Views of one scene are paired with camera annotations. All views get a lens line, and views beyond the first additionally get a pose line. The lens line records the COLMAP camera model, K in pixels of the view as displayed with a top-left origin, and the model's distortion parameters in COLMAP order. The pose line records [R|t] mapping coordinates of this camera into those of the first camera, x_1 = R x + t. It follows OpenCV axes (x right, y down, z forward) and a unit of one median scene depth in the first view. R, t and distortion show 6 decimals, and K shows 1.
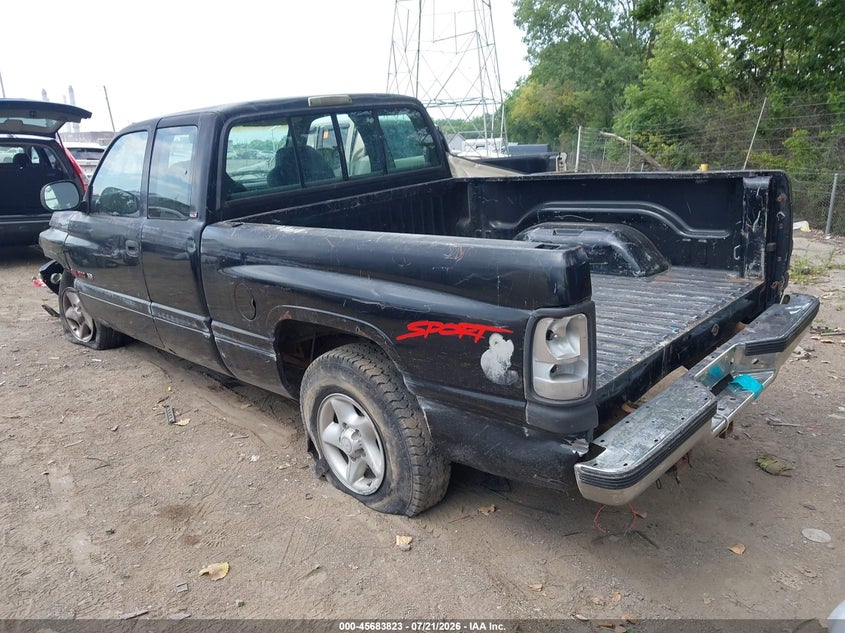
lens RADIAL K [[672.9, 0, 422.5], [0, 672.9, 316.5], [0, 0, 1]] dist [0.003089, -0.003078]
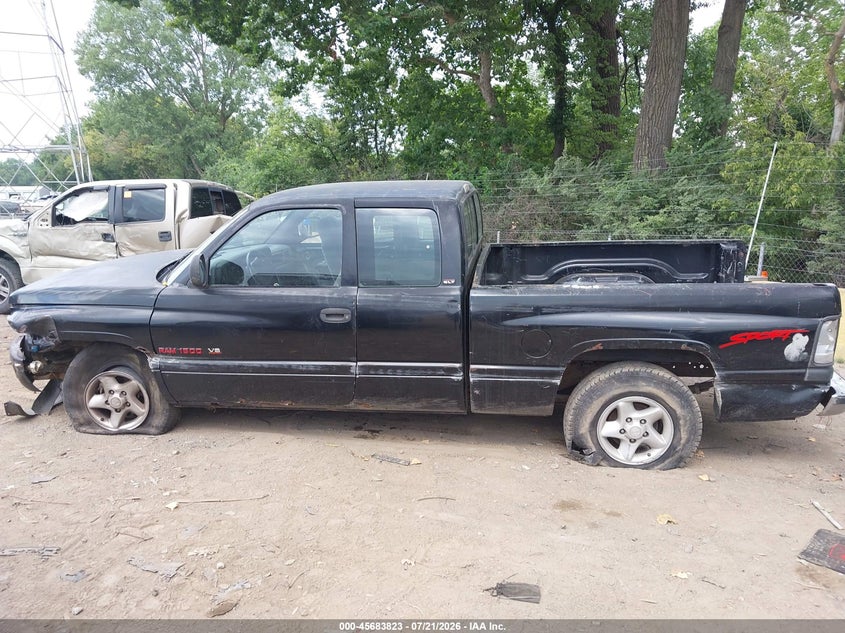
lens RADIAL K [[649.0, 0, 423.2], [0, 649.0, 303.2], [0, 0, 1]] dist [0.082082, -0.146784]
pose [[0.809312, -0.072925, 0.582835, -1.065214], [0.125201, 0.990877, -0.049873, -0.057932], [-0.573881, 0.113334, 0.811059, 0.067640]]
